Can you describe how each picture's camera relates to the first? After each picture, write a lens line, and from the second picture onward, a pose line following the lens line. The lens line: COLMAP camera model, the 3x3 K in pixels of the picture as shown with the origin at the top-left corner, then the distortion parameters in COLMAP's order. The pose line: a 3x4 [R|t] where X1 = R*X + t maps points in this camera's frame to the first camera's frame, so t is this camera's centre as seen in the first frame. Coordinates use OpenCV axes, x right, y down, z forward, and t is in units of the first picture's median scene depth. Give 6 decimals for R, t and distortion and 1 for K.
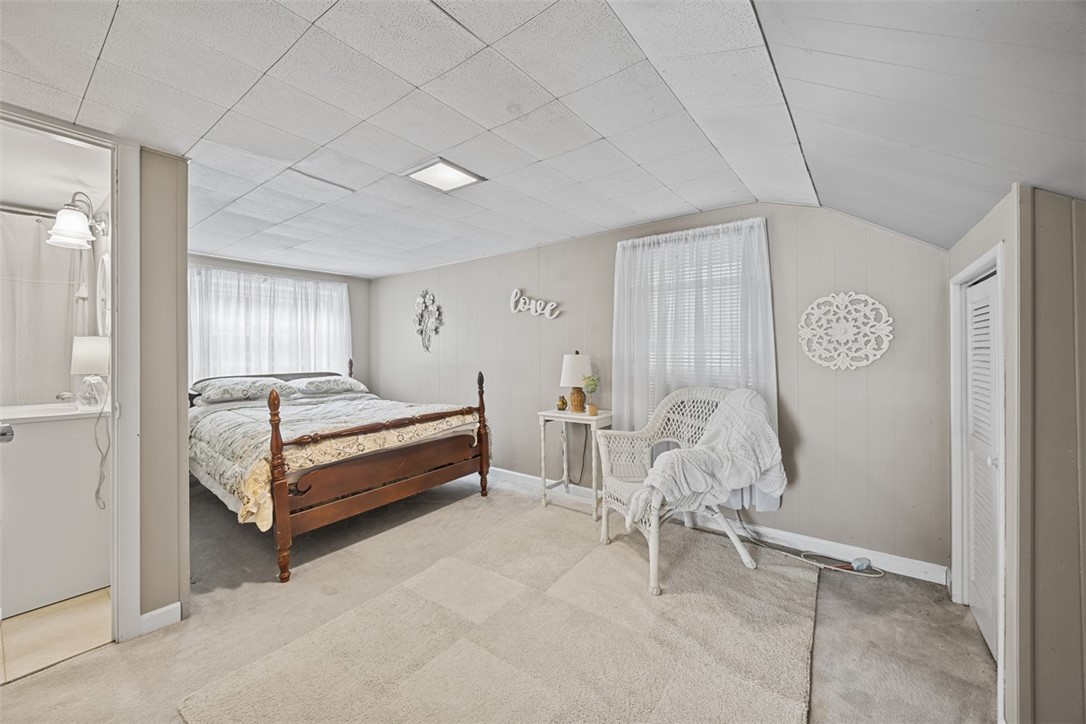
lens RADIAL K [[418.6, 0, 541.7], [0, 418.6, 355.6], [0, 0, 1]] dist [-0.005974, -0.000463]
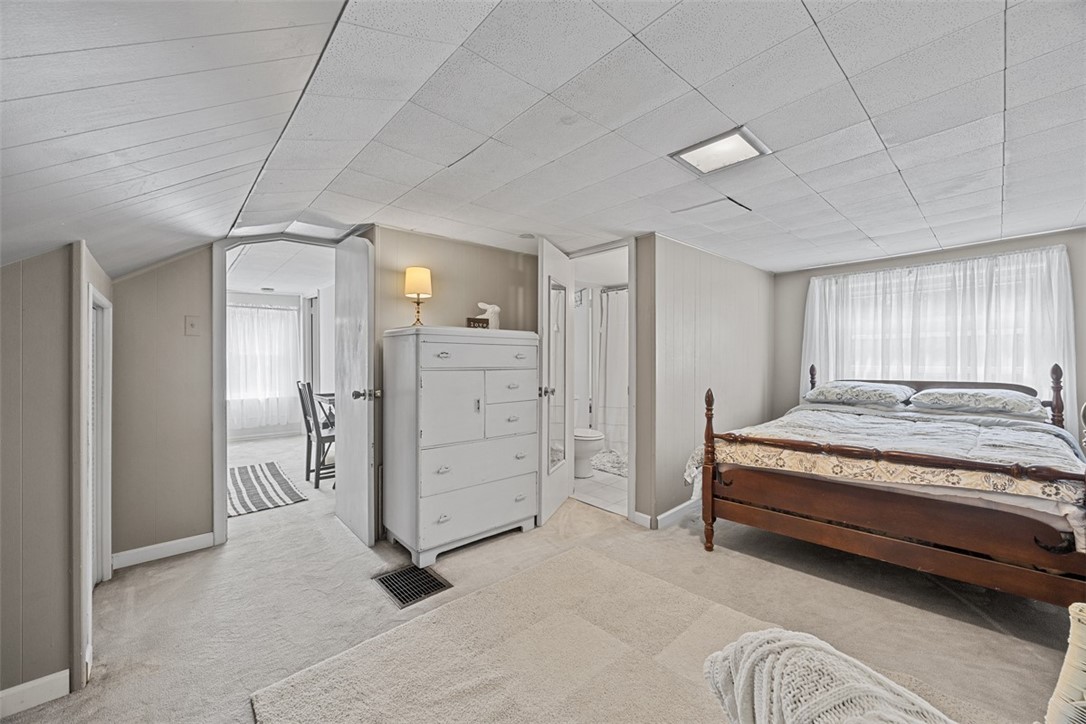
lens RADIAL K [[418.6, 0, 543.2], [0, 418.6, 361.2], [0, 0, 1]] dist [-0.005974, -0.000463]
pose [[-0.196510, 0.013036, -0.980415, 0.509356], [0.001004, 0.999914, 0.013094, -0.011937], [0.980501, 0.001589, -0.196506, 0.613671]]
